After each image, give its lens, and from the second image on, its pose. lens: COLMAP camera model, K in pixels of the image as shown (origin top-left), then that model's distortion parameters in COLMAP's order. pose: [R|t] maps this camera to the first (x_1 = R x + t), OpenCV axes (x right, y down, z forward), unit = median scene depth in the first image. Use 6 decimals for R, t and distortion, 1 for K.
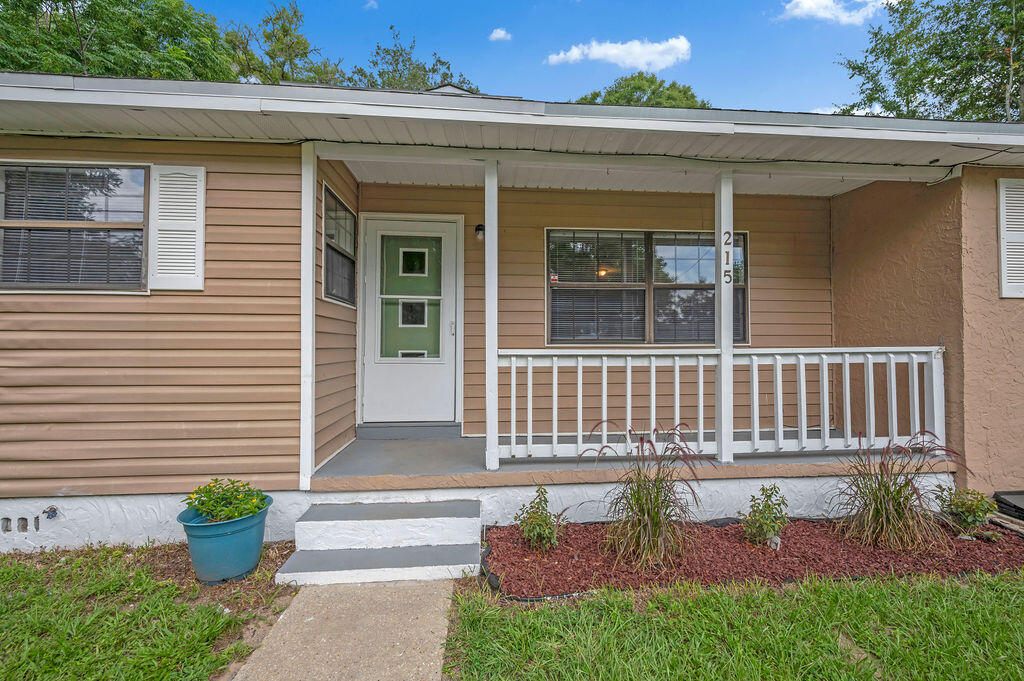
lens RADIAL K [[432.0, 0, 512.0], [0, 432.0, 340.5], [0, 0, 1]] dist [-0.000304, 0.000092]
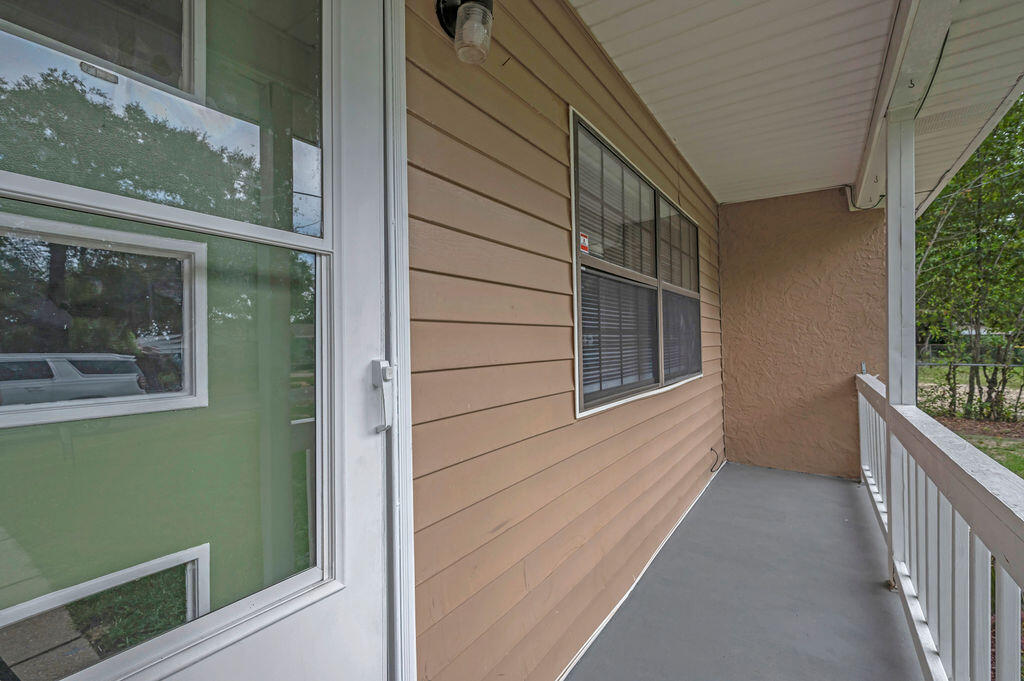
lens RADIAL K [[432.0, 0, 512.0], [0, 432.0, 340.5], [0, 0, 1]] dist [-0.000304, 0.000092]
pose [[0.646675, -0.004167, 0.762754, -0.250904], [0.007790, 0.999969, -0.001142, -0.055565], [-0.762725, 0.006680, 0.646688, 0.806217]]
